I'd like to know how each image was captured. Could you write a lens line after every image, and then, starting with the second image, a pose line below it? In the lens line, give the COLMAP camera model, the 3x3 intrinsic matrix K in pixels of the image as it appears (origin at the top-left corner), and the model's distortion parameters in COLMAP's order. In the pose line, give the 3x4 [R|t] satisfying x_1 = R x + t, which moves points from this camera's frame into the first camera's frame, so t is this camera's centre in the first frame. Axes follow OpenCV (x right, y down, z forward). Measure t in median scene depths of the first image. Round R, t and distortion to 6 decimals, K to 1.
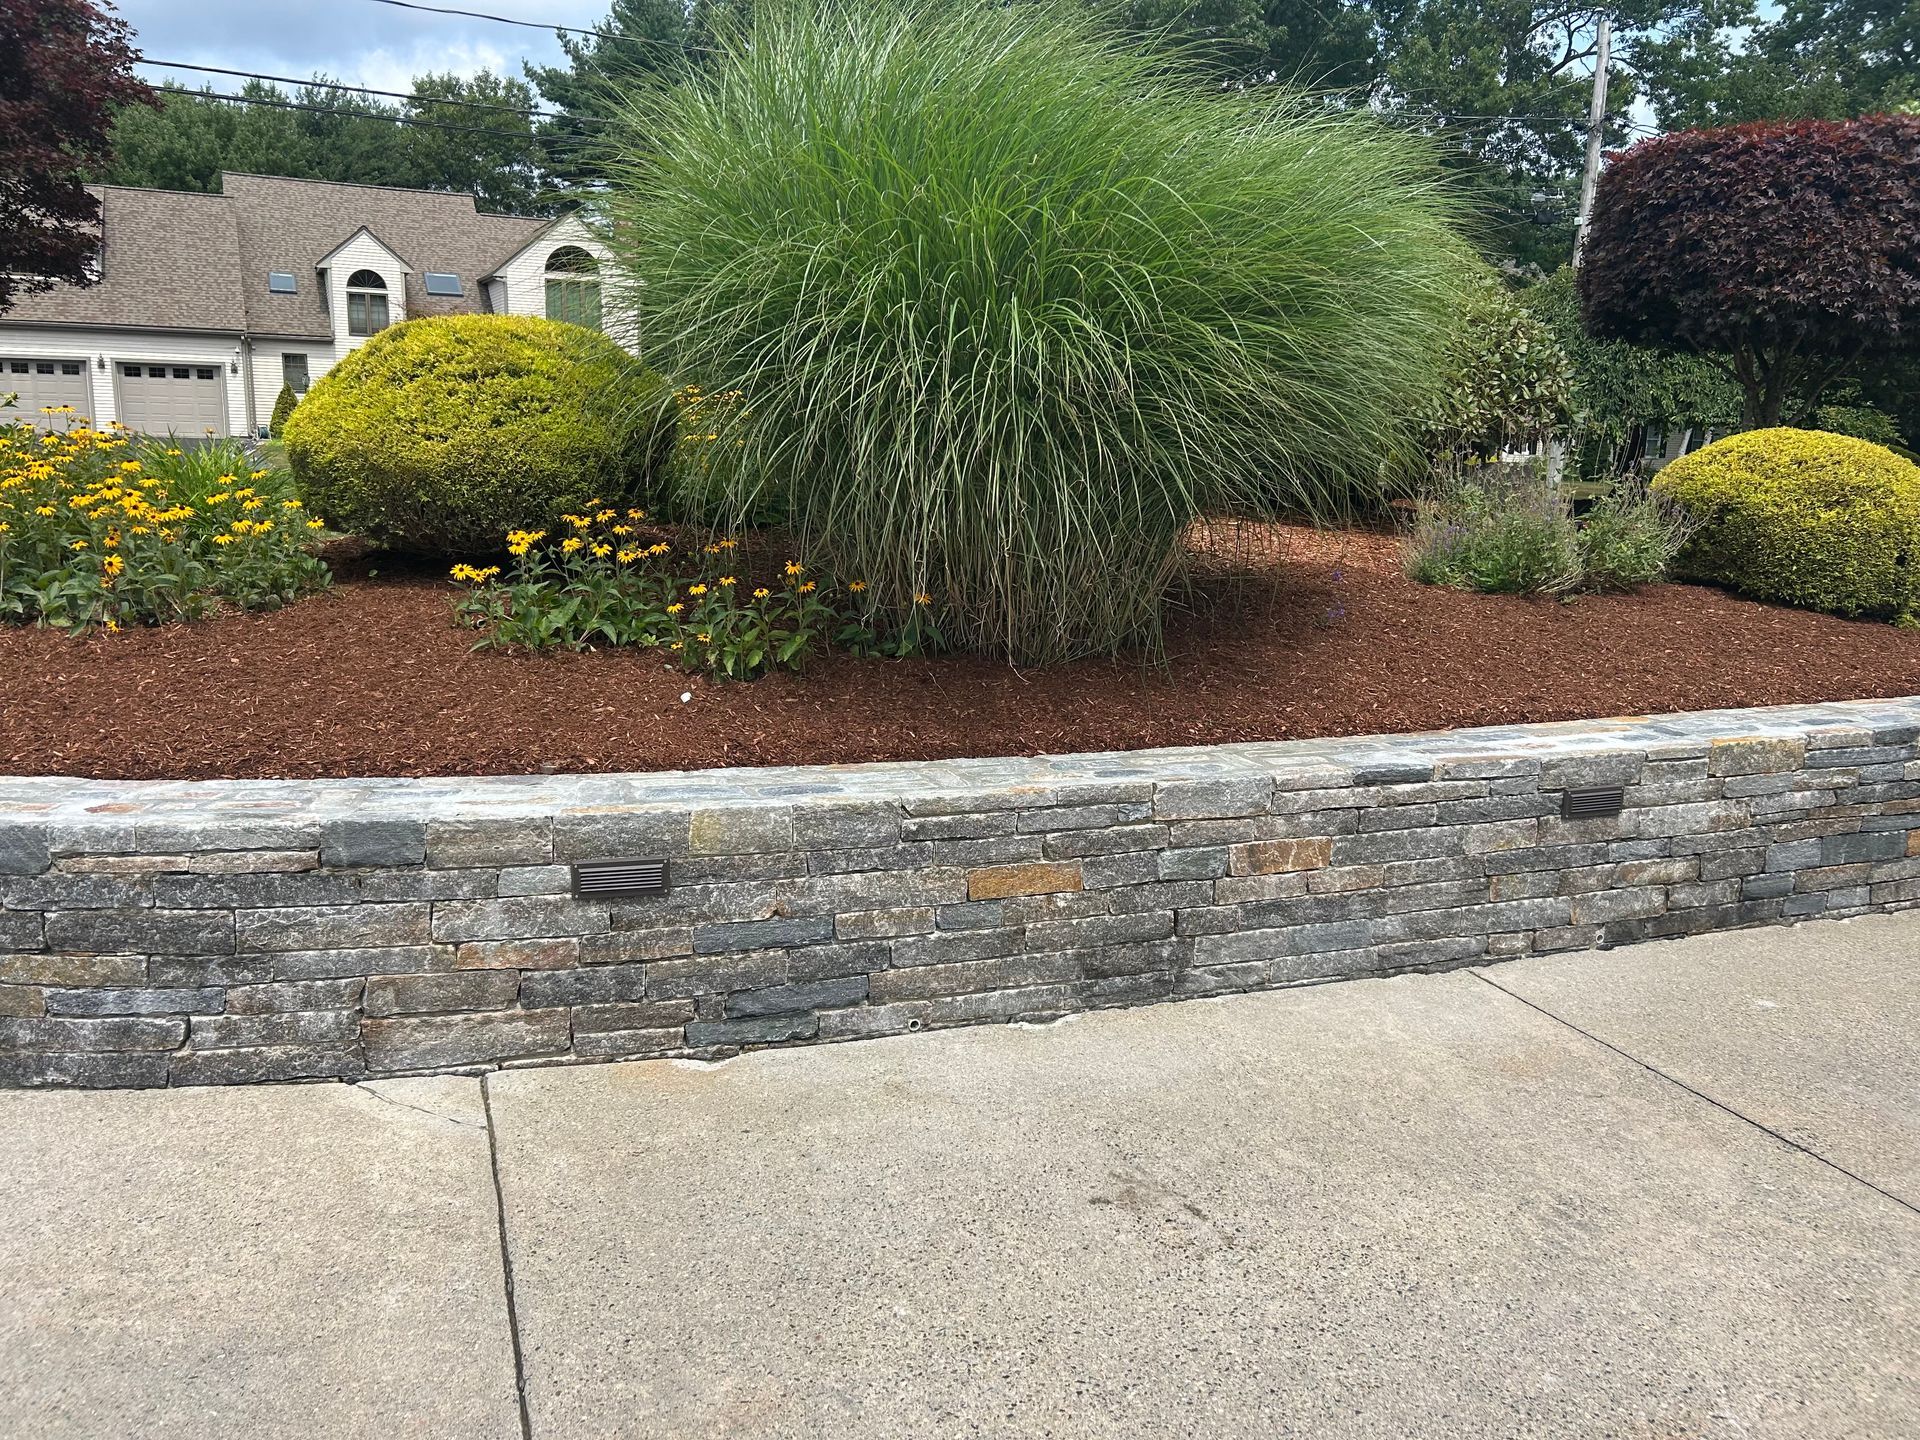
lens RADIAL K [[1456.4, 0, 955.1], [0, 1456.4, 722.7], [0, 0, 1]] dist [0.053956, -0.072386]
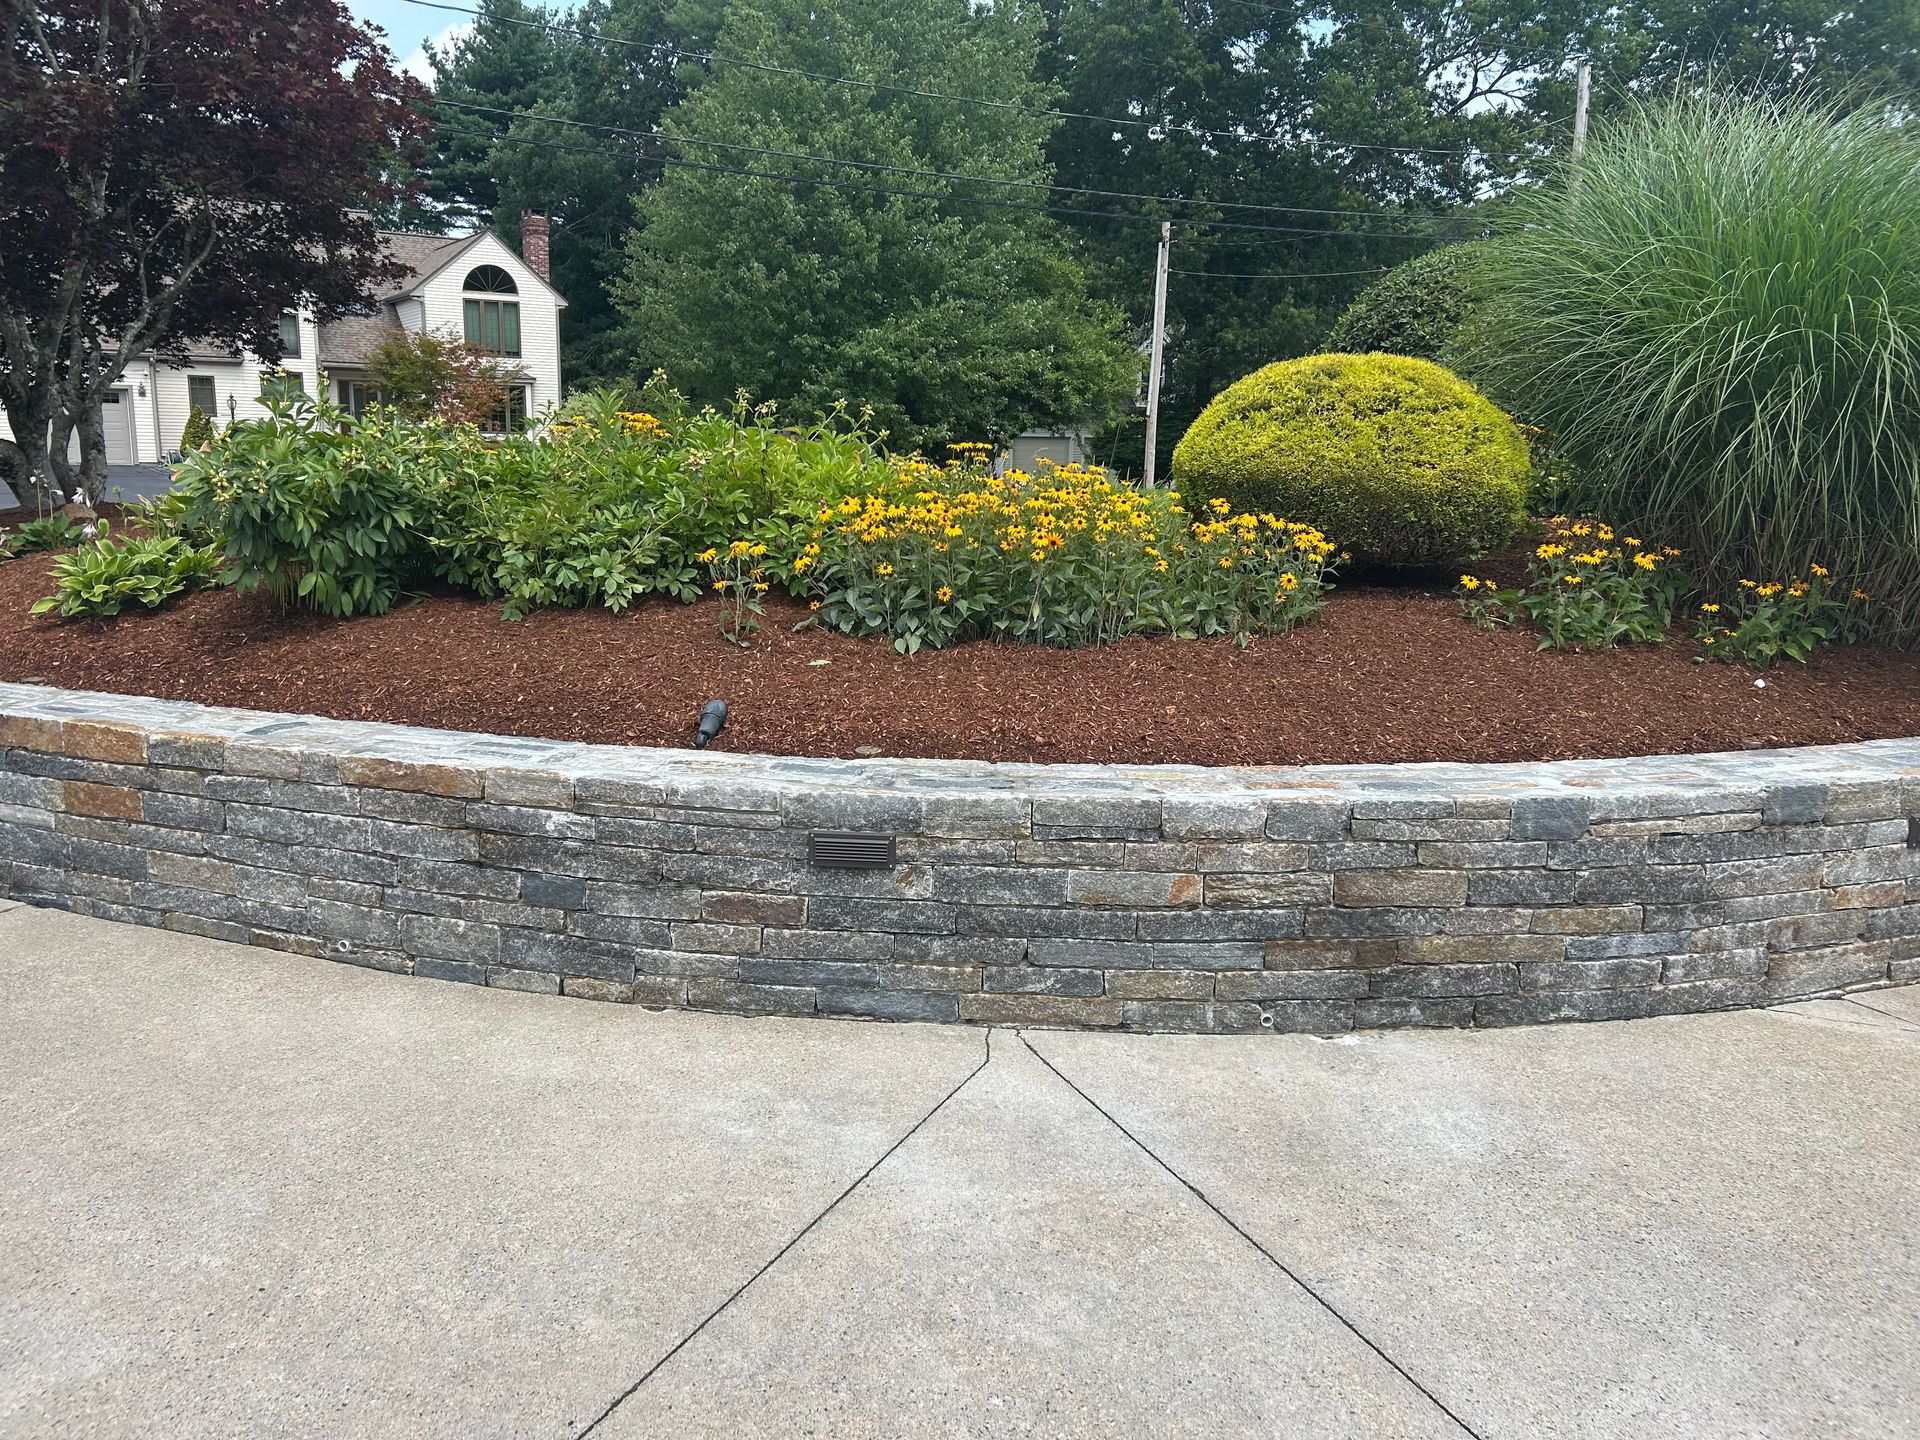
lens RADIAL K [[1456.4, 0, 954.8], [0, 1456.4, 721.3], [0, 0, 1]] dist [0.053956, -0.072386]
pose [[0.992566, -0.031498, 0.117563, -1.211583], [0.032943, 0.999403, -0.010365, 0.004296], [-0.117167, 0.014161, 0.993011, -0.108891]]
